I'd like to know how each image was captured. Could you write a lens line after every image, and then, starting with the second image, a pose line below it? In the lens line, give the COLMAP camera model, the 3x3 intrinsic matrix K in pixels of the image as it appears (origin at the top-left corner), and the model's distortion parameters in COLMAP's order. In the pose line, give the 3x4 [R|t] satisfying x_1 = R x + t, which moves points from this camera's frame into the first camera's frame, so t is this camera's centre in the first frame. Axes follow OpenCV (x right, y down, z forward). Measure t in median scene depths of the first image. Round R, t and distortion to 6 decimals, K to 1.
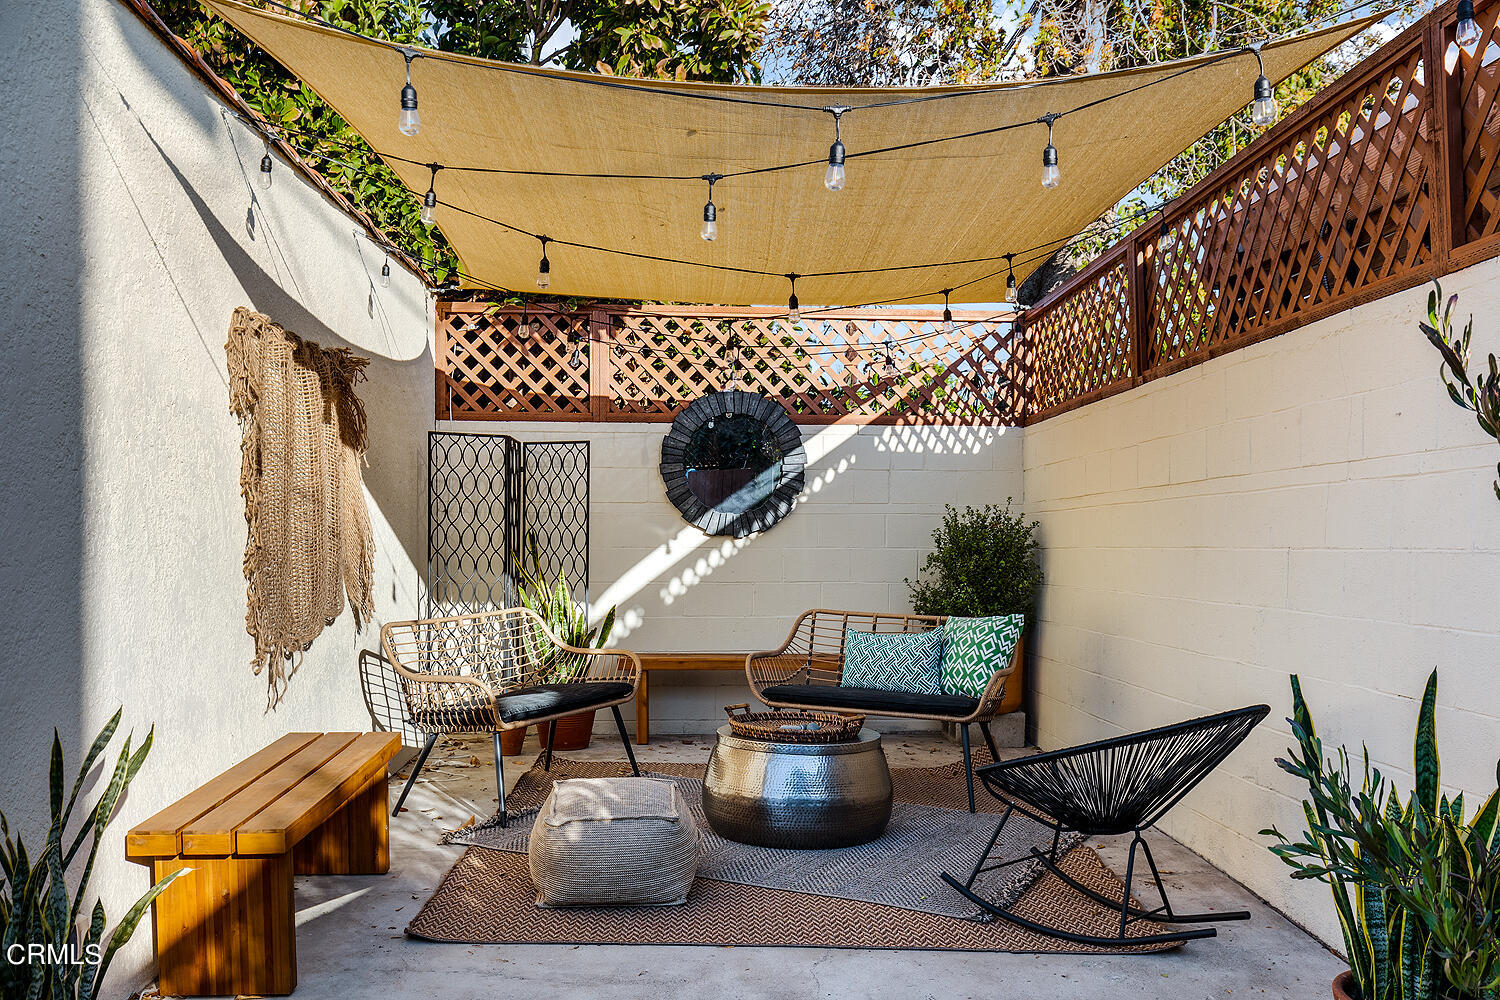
lens RADIAL K [[1444.8, 0, 747.3], [0, 1444.8, 508.3], [0, 0, 1]] dist [0.147747, 0.000000]
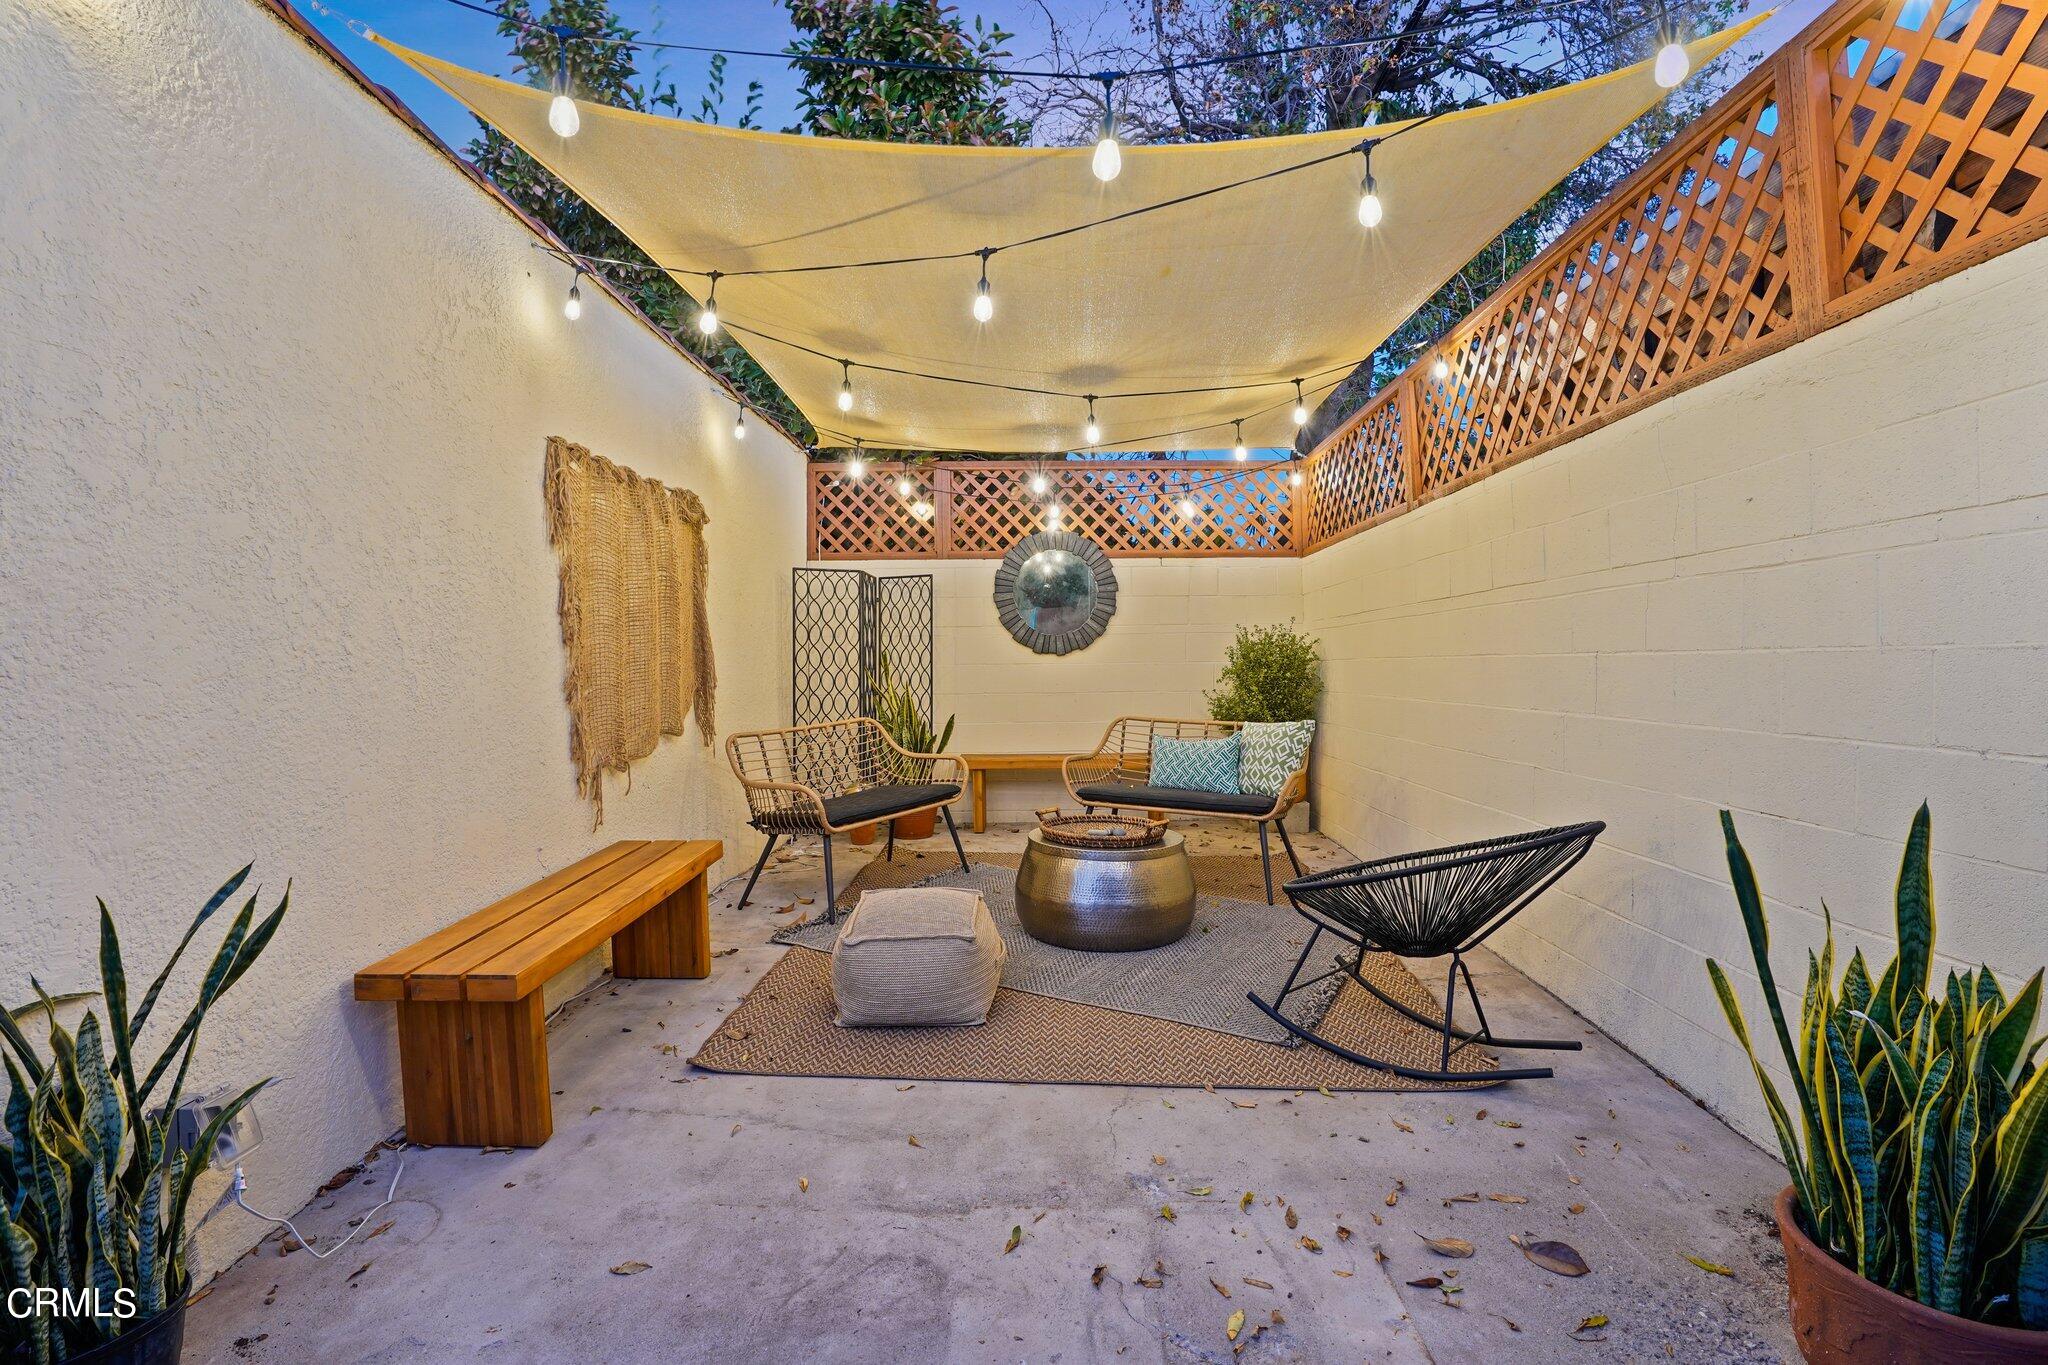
lens RADIAL K [[975.6, 0, 1039.0], [0, 975.6, 661.5], [0, 0, 1]] dist [-0.003525, 0.000783]
pose [[0.998354, -0.013543, -0.055731, 0.028585], [0.014693, 0.999686, 0.020284, 0.012837], [0.055438, -0.021070, 0.998240, 0.298042]]
